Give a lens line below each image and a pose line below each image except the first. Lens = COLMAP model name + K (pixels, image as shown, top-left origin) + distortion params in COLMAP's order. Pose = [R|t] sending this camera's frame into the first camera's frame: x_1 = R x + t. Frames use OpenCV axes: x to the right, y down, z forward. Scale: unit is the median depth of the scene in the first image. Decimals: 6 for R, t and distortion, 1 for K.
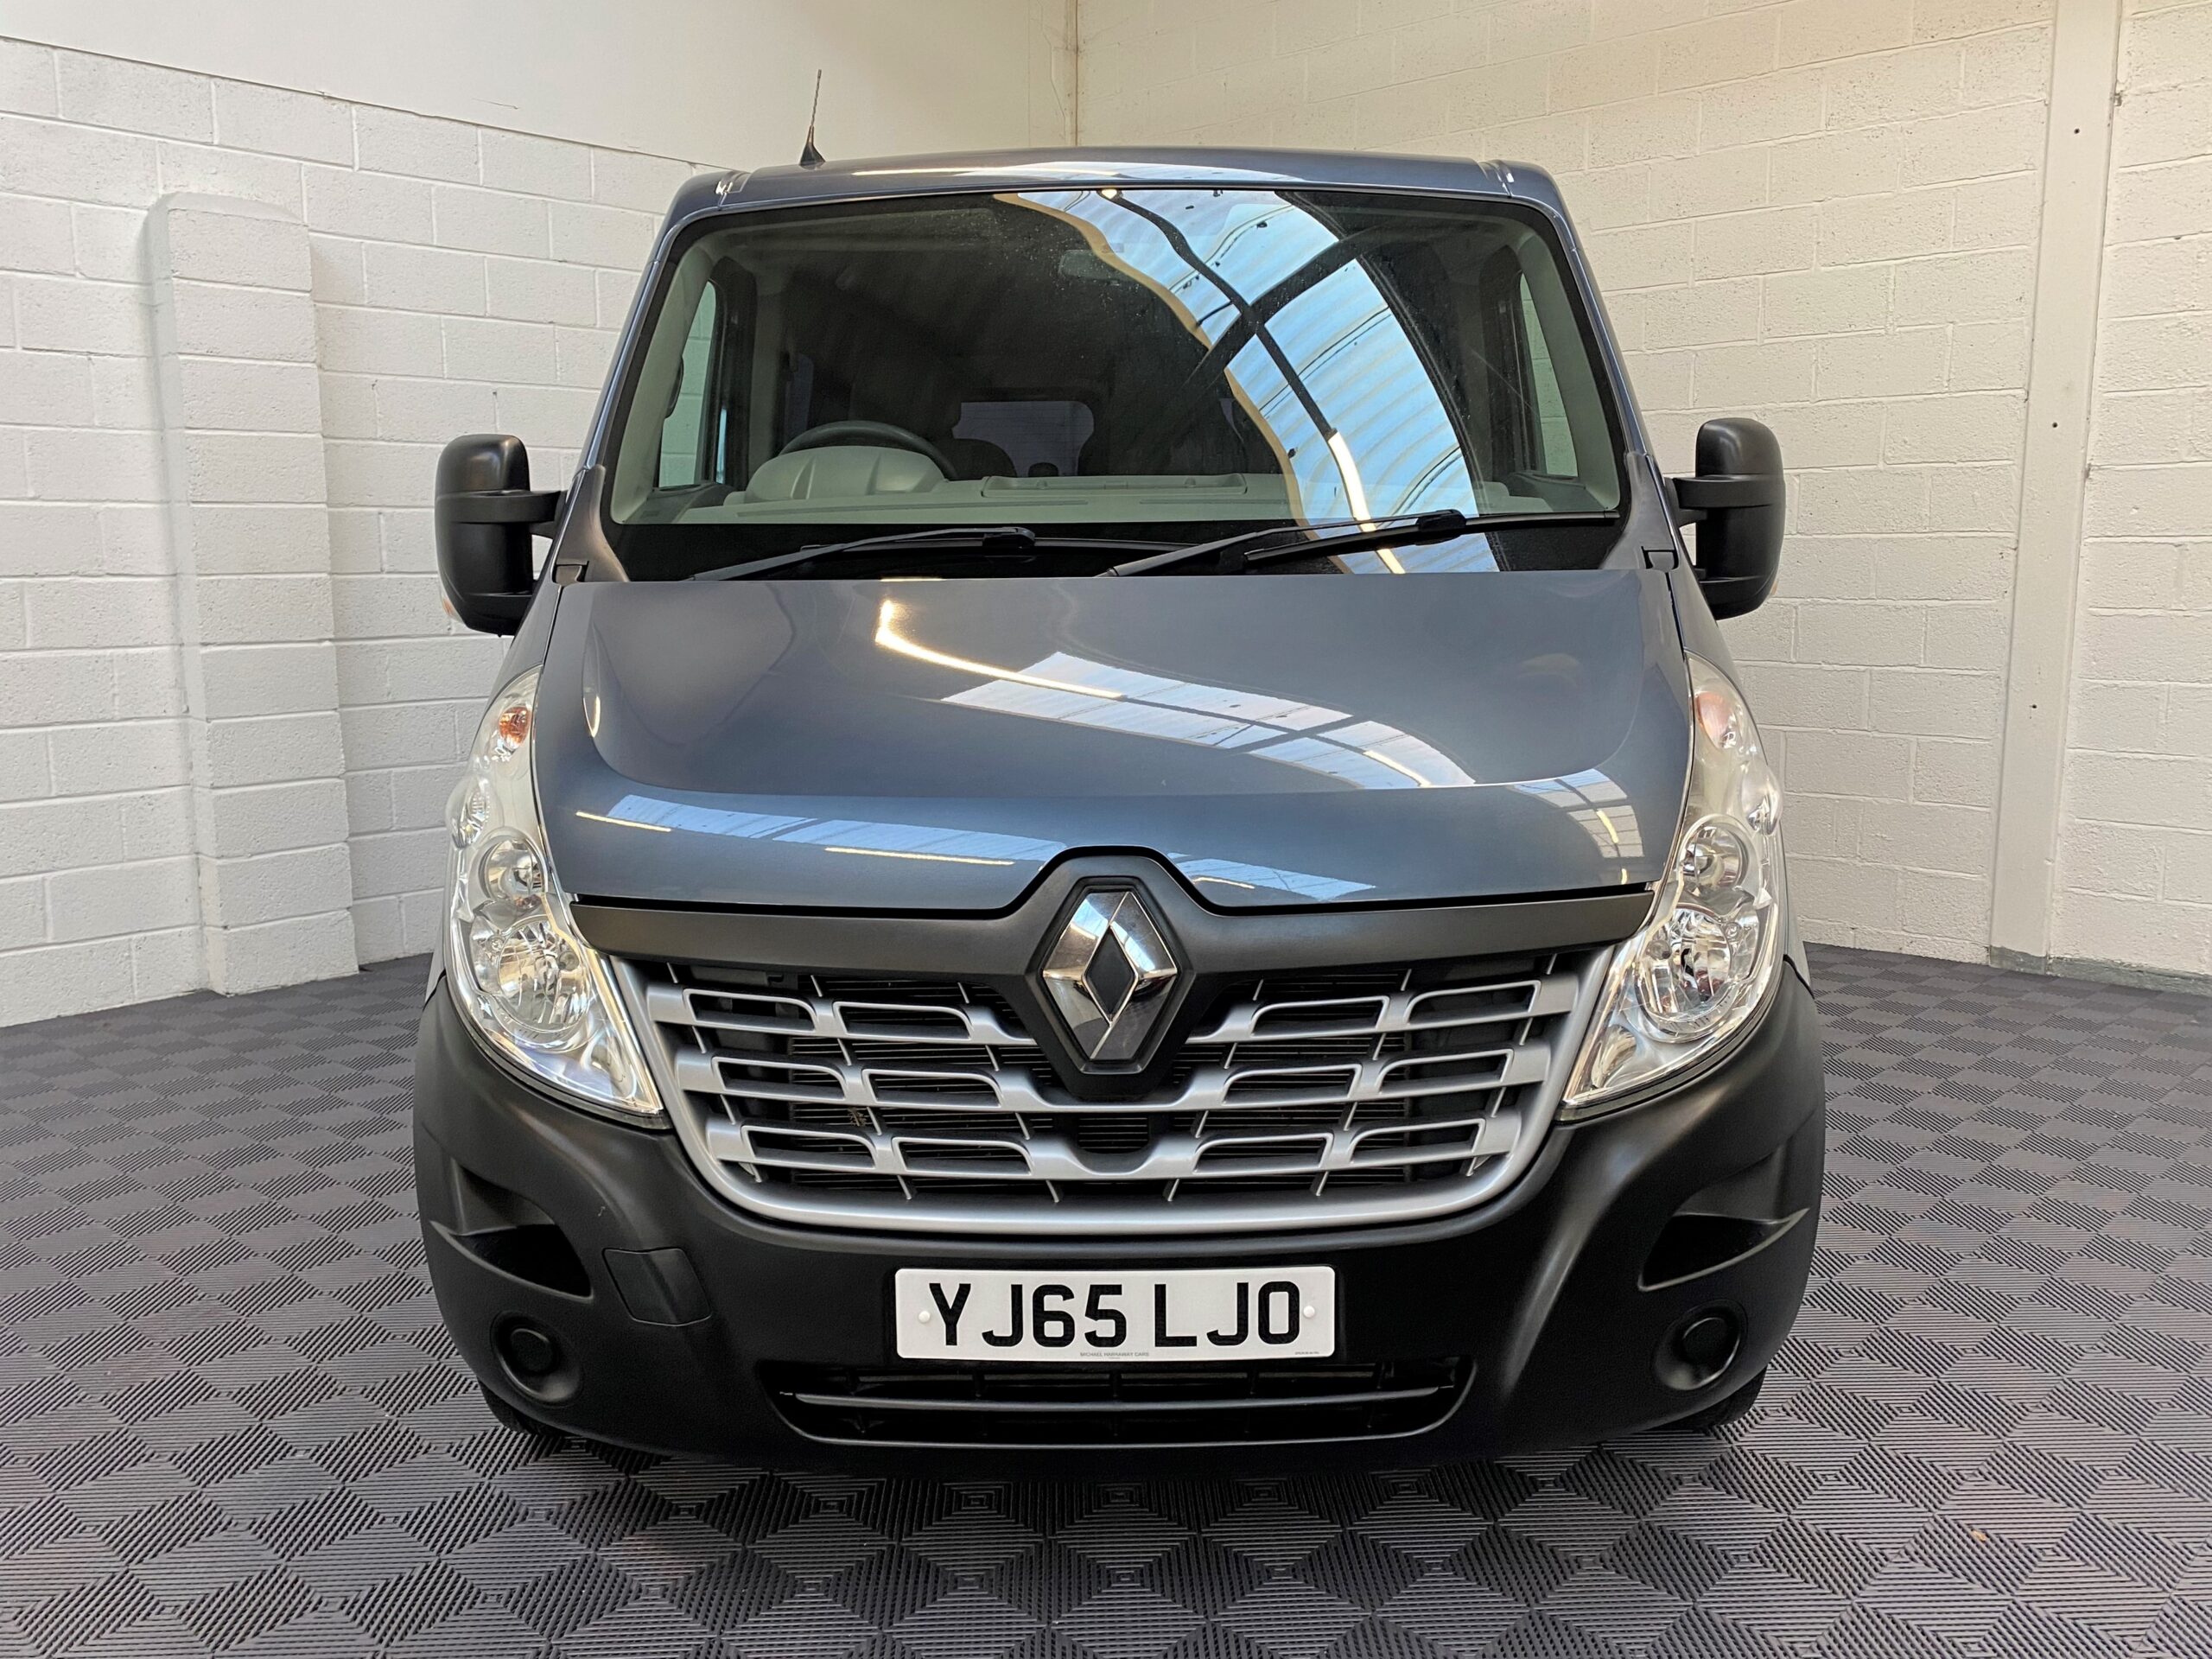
lens RADIAL K [[1865.3, 0, 1126.6], [0, 1865.3, 776.5], [0, 0, 1]] dist [0.150744, -0.266822]
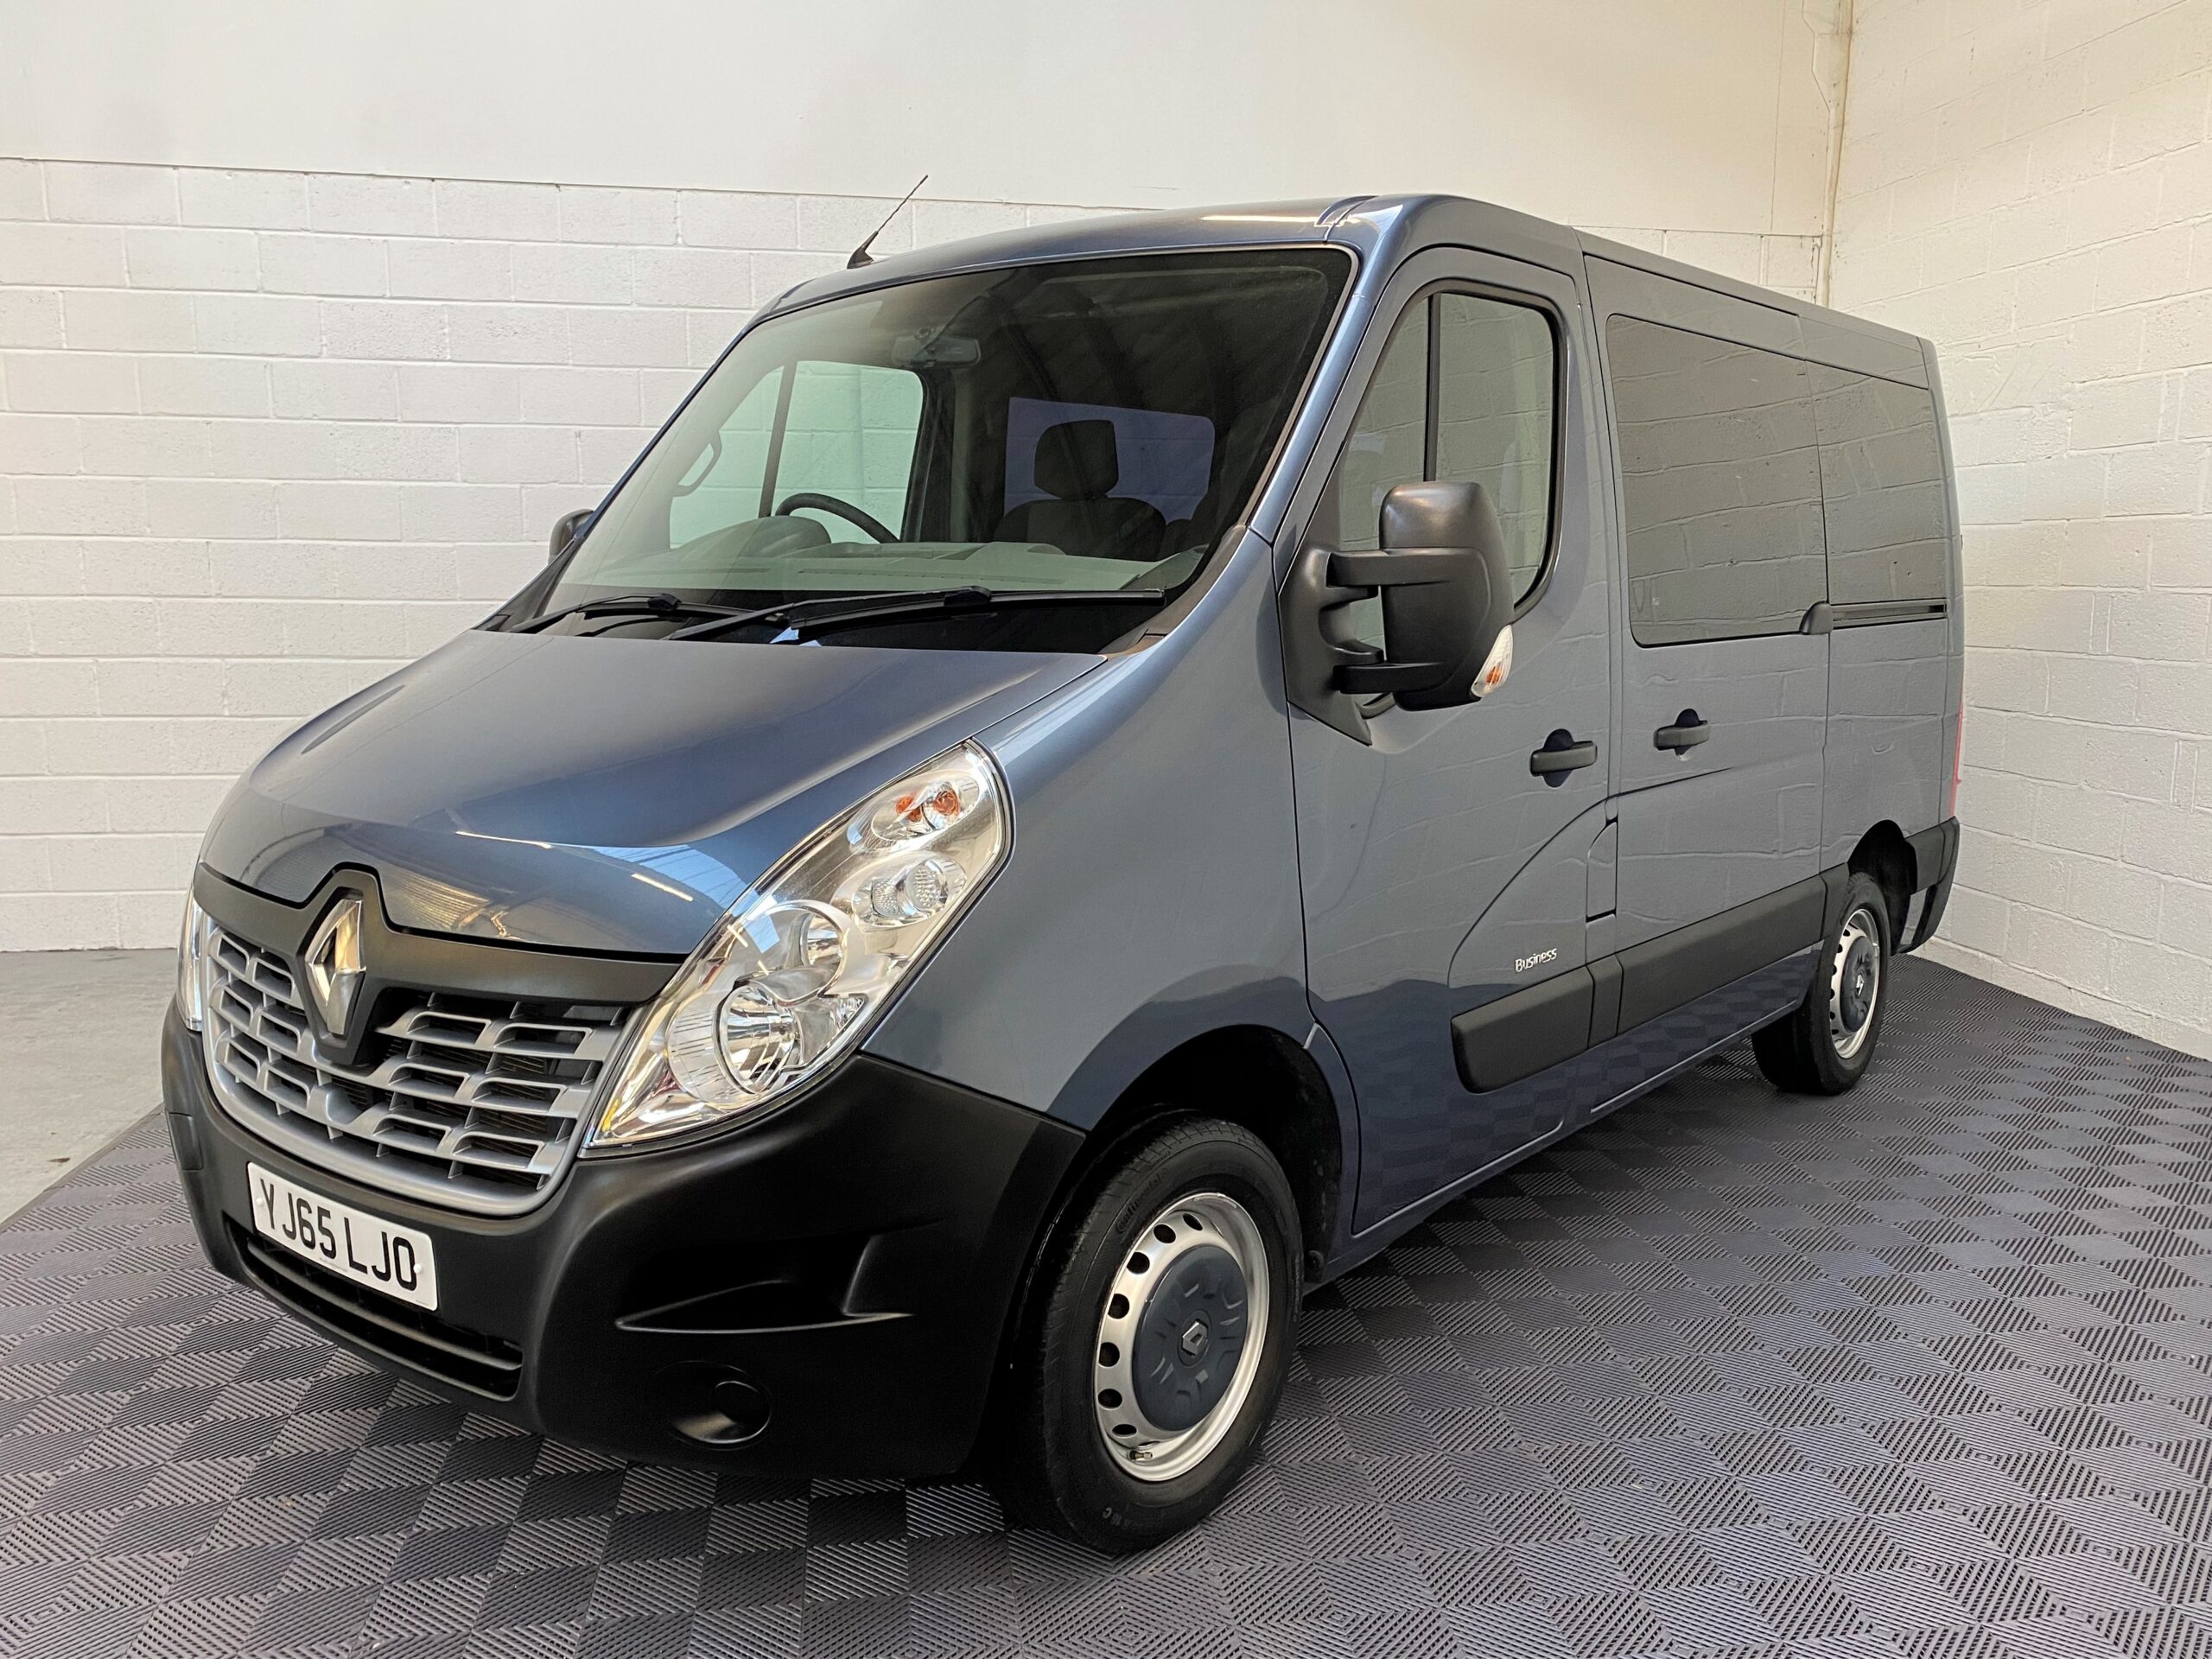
lens RADIAL K [[1865.3, 0, 1126.6], [0, 1865.3, 776.5], [0, 0, 1]] dist [0.150744, -0.266822]
pose [[0.785275, 0.089865, -0.612591, 1.158735], [-0.088998, 0.995519, 0.031954, -0.106481], [0.612718, 0.029426, 0.789754, 0.310415]]
